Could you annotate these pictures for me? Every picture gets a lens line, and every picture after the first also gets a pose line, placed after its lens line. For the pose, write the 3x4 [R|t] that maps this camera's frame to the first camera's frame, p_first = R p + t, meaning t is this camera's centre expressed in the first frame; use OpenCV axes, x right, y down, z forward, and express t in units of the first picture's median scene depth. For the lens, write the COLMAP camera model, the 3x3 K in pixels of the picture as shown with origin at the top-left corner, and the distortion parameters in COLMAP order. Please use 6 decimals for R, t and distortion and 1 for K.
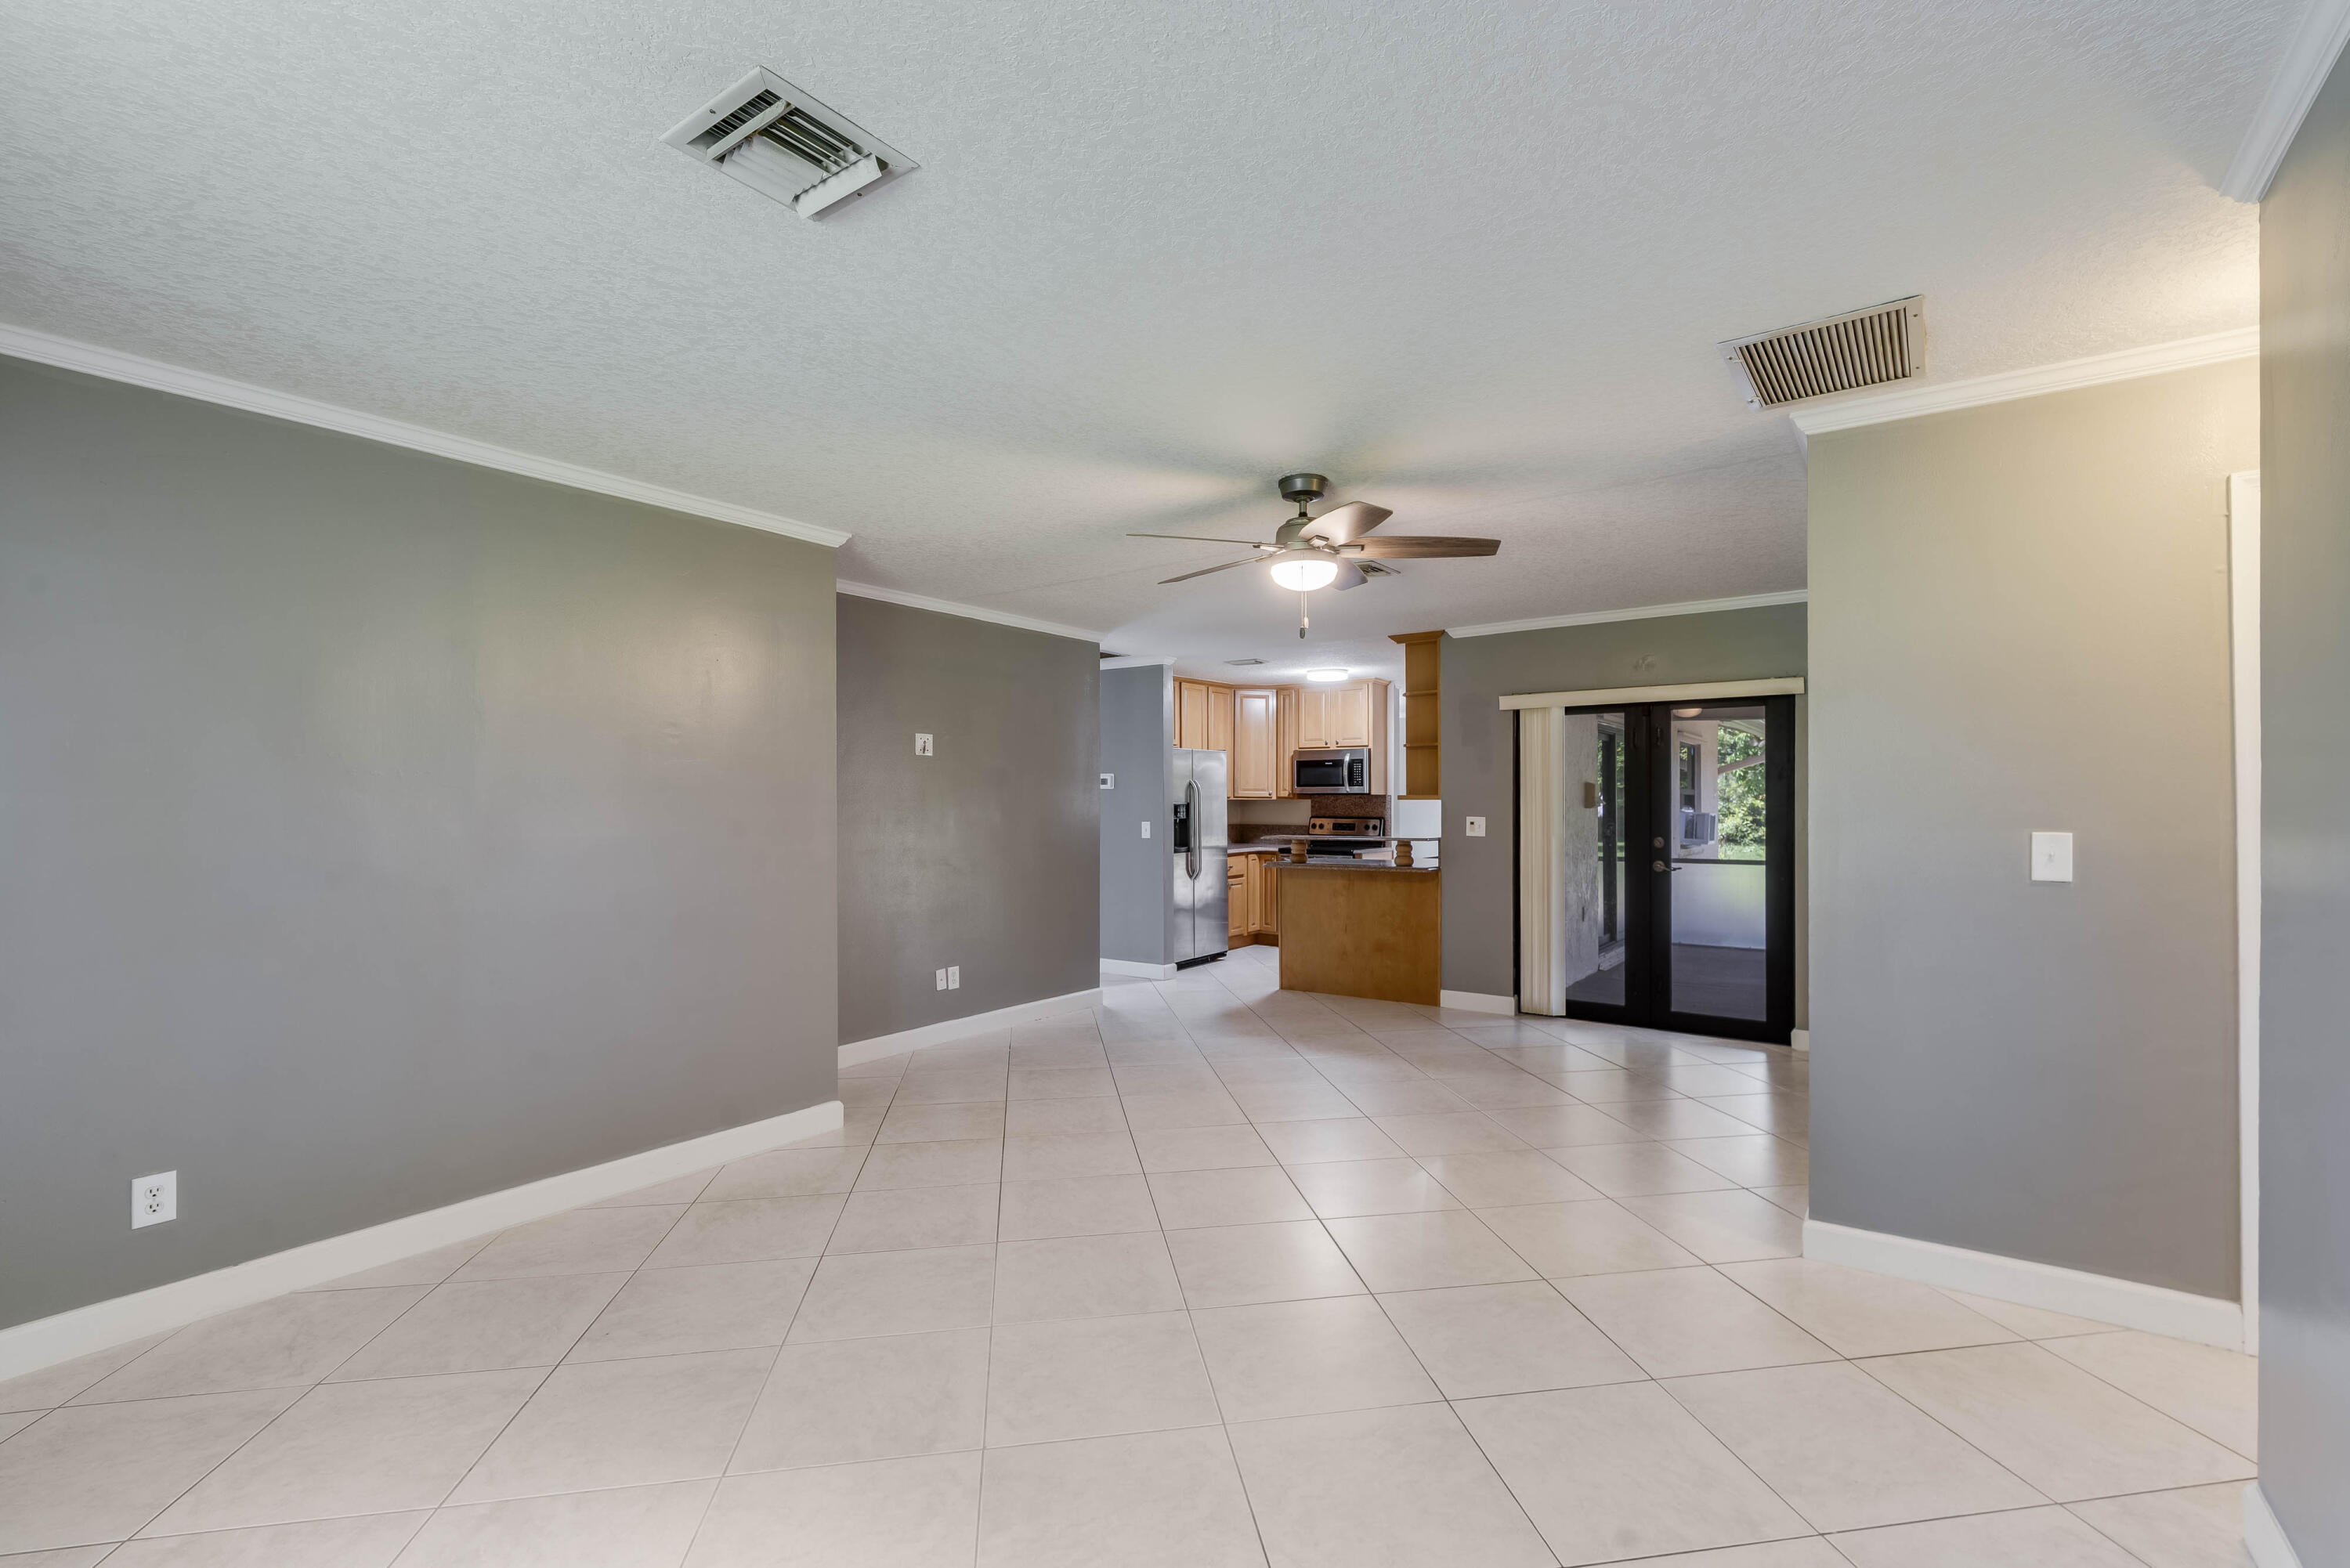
lens RADIAL K [[1023.2, 0, 1177.0], [0, 1023.2, 809.0], [0, 0, 1]] dist [0.000367, 0.000315]
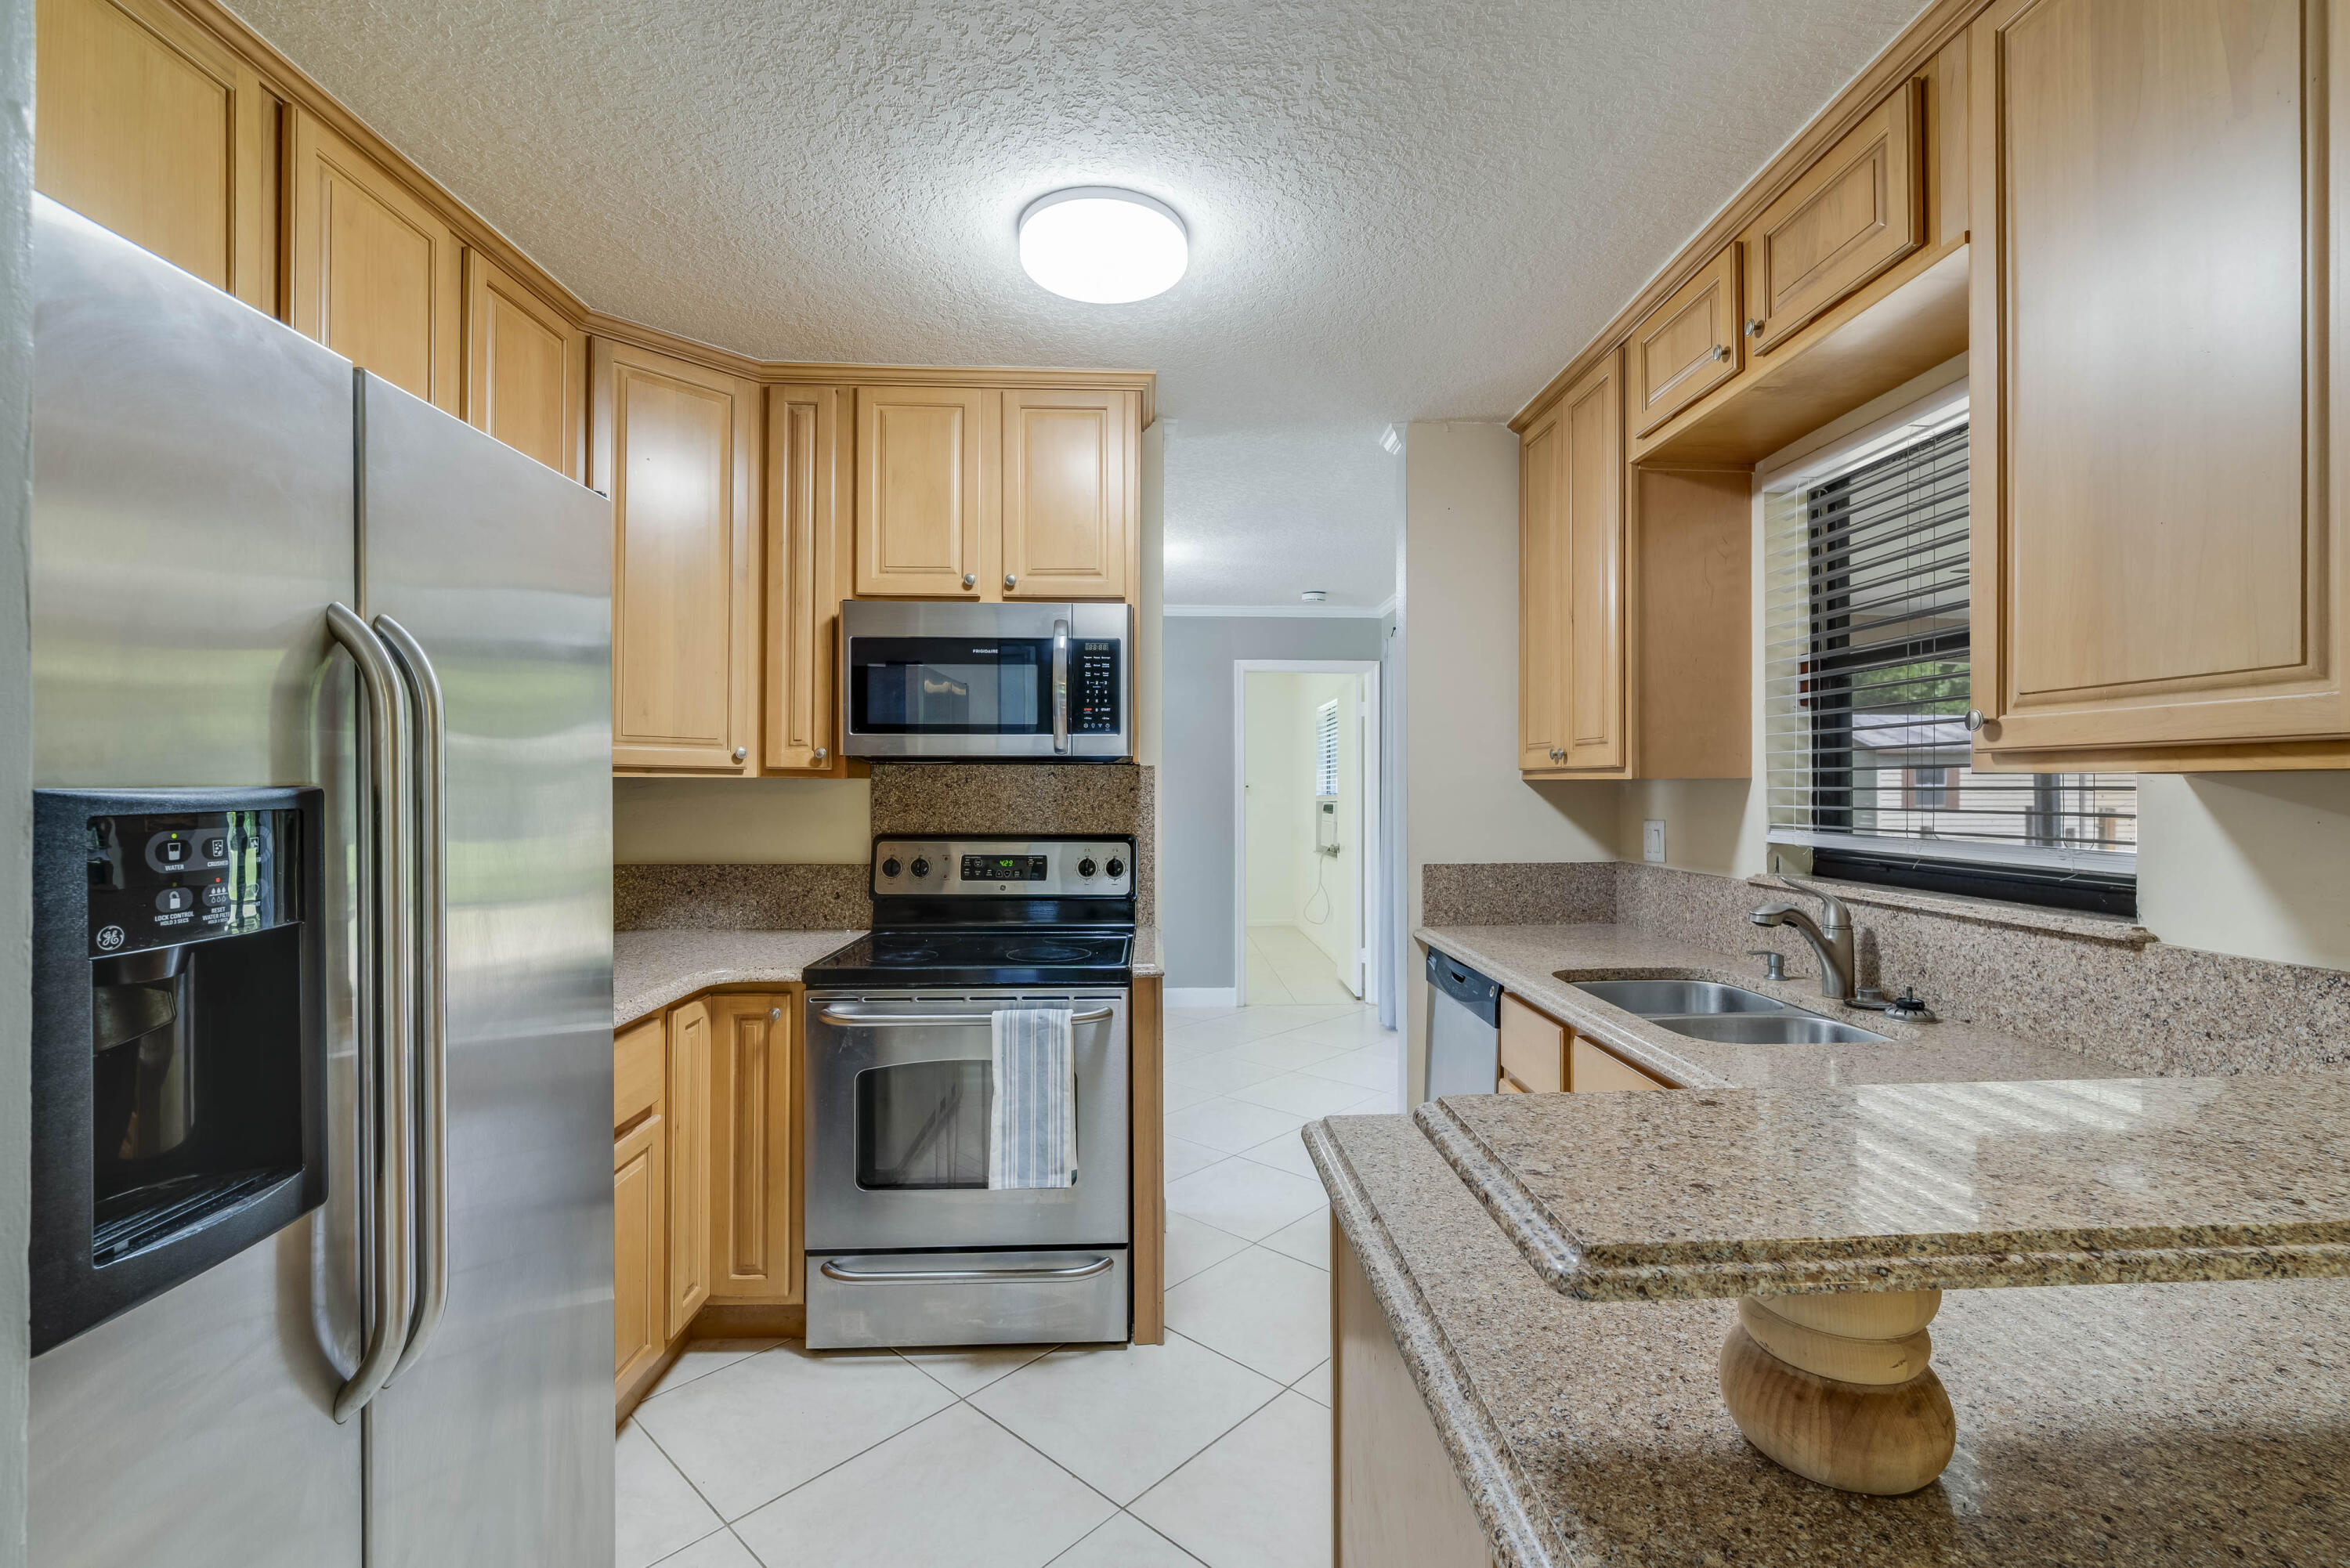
lens RADIAL K [[1034.3, 0, 1175.0], [0, 1034.3, 784.0], [0, 0, 1]] dist [-0.001282, -0.000189]
pose [[0.788967, 0.002002, 0.614433, 0.016665], [0.003203, 0.999968, -0.007370, -0.006040], [-0.614428, 0.007783, 0.788935, 0.841572]]
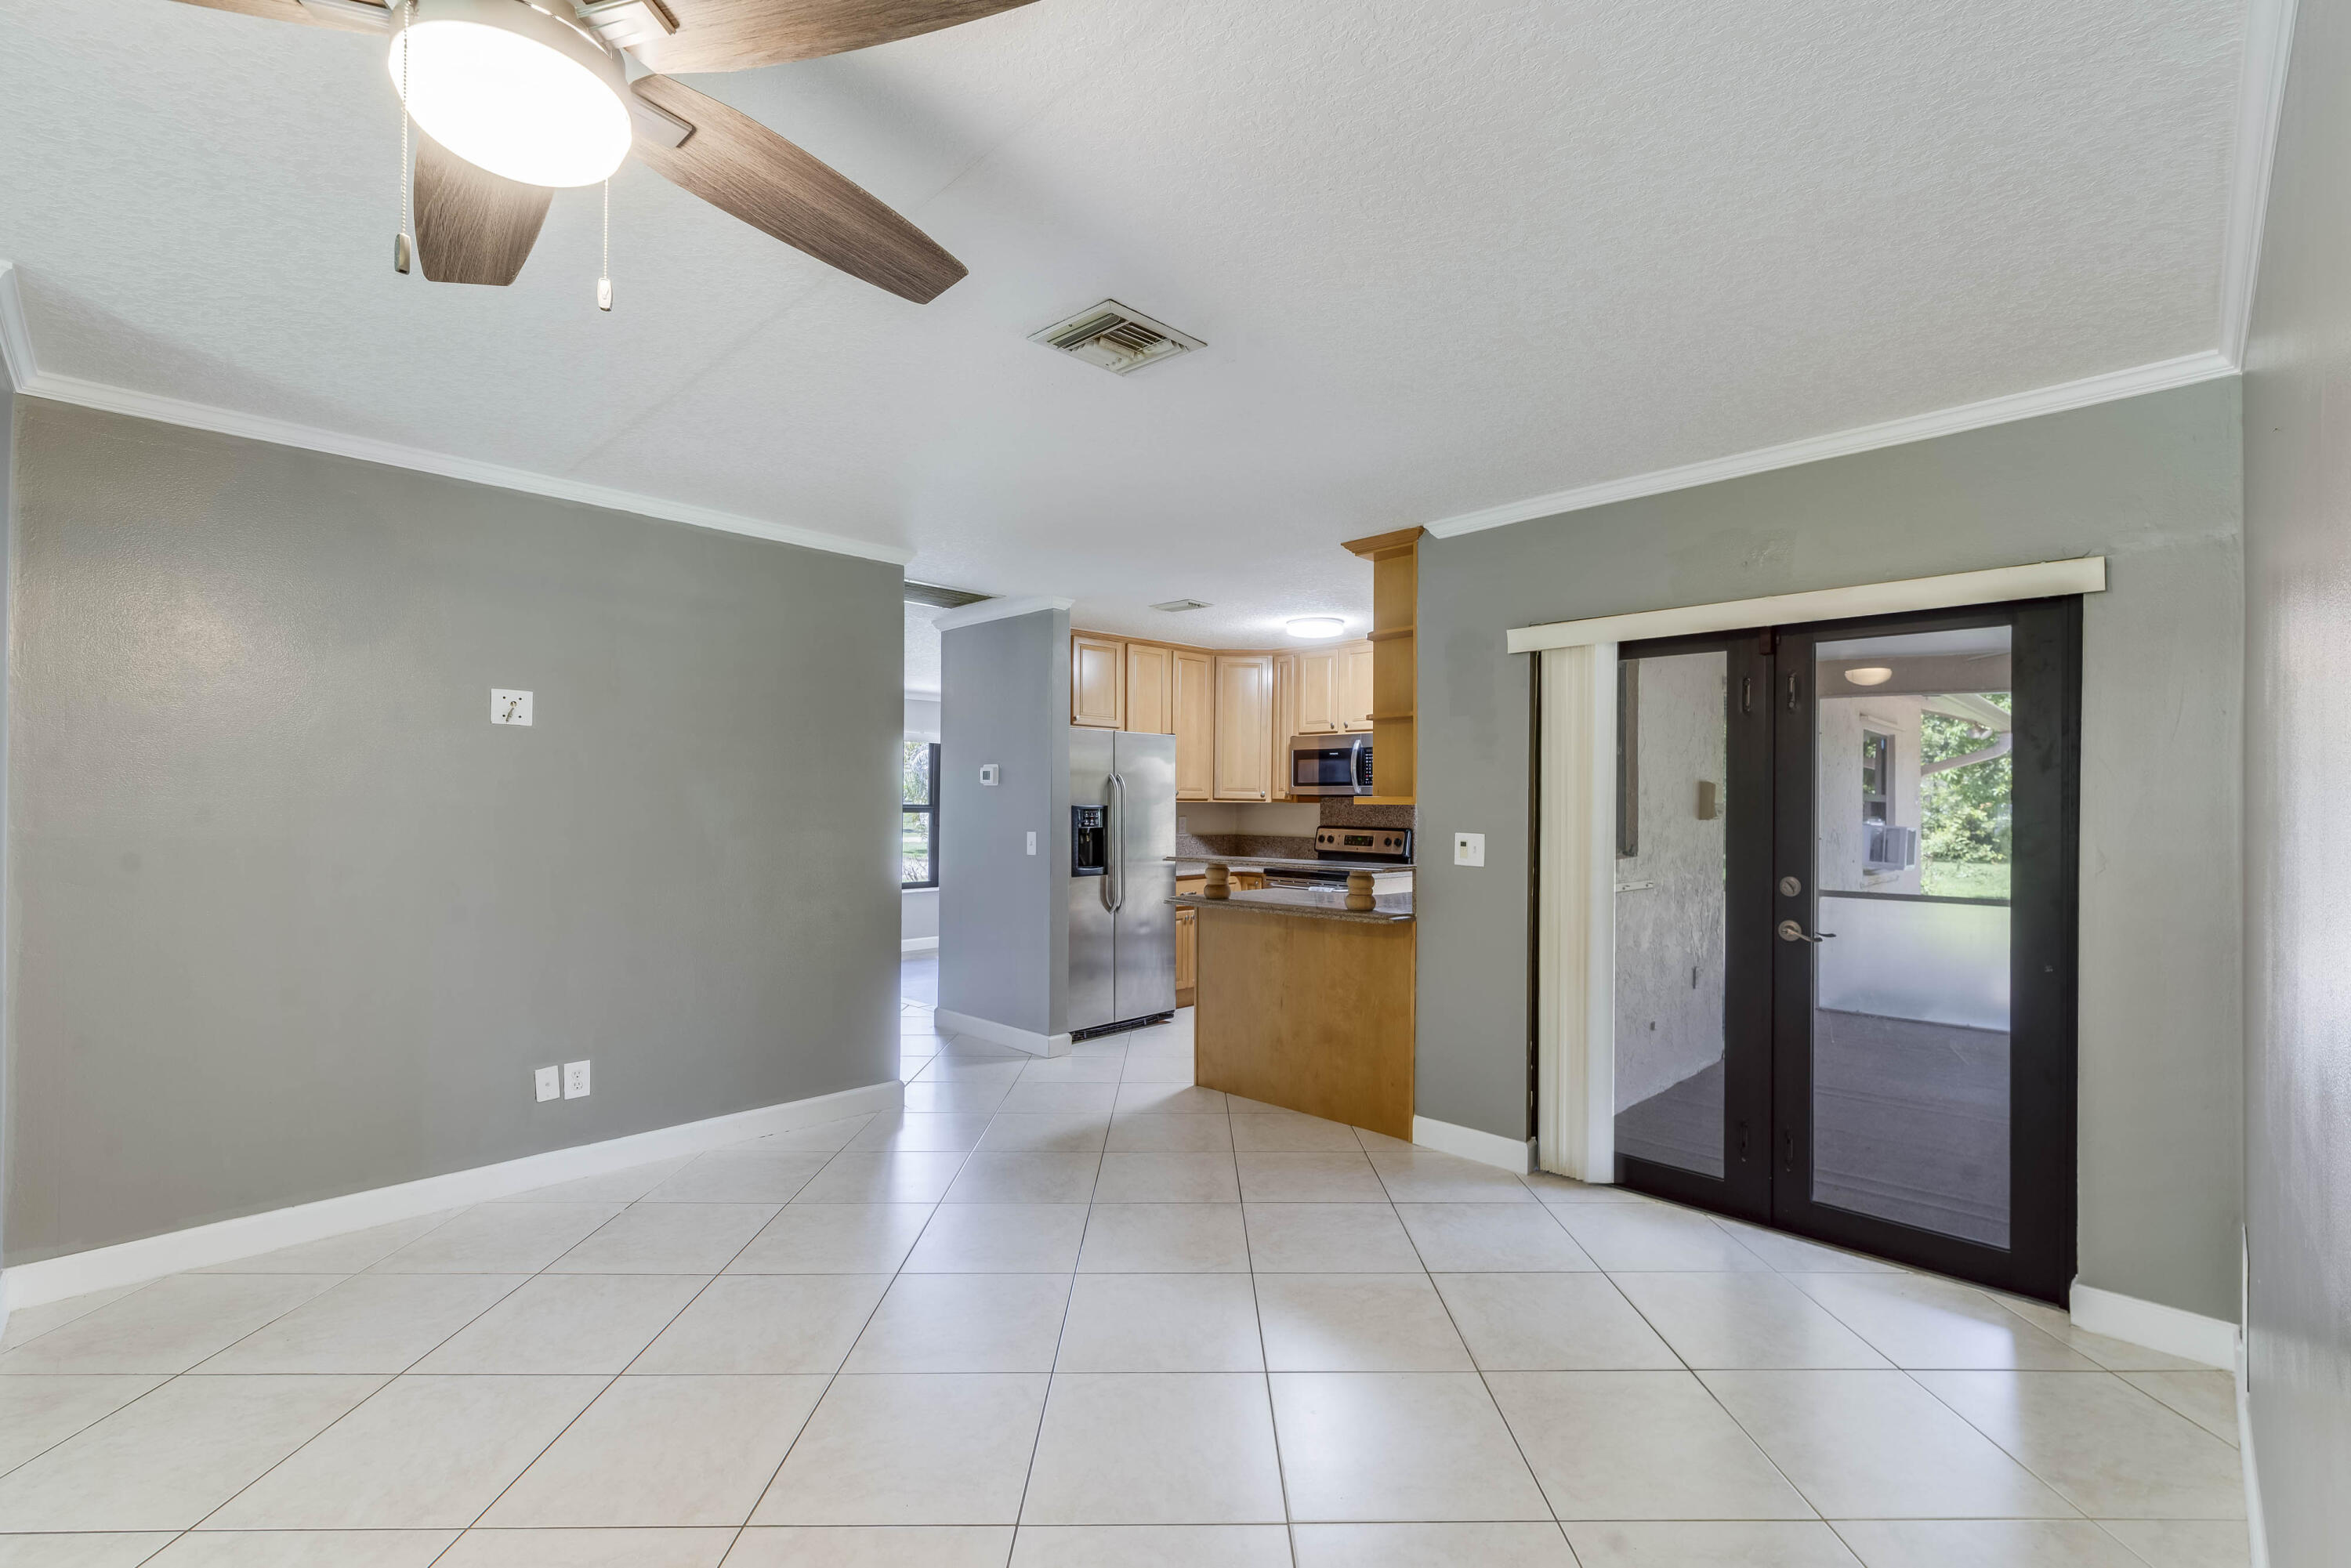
lens RADIAL K [[1003.5, 0, 1184.4], [0, 1003.5, 807.7], [0, 0, 1]] dist [-0.000446, 0.000292]
pose [[0.988783, 0.009947, -0.149030, 0.170112], [-0.010618, 0.999937, -0.003707, -0.002676], [0.148983, 0.005248, 0.988826, 0.312736]]
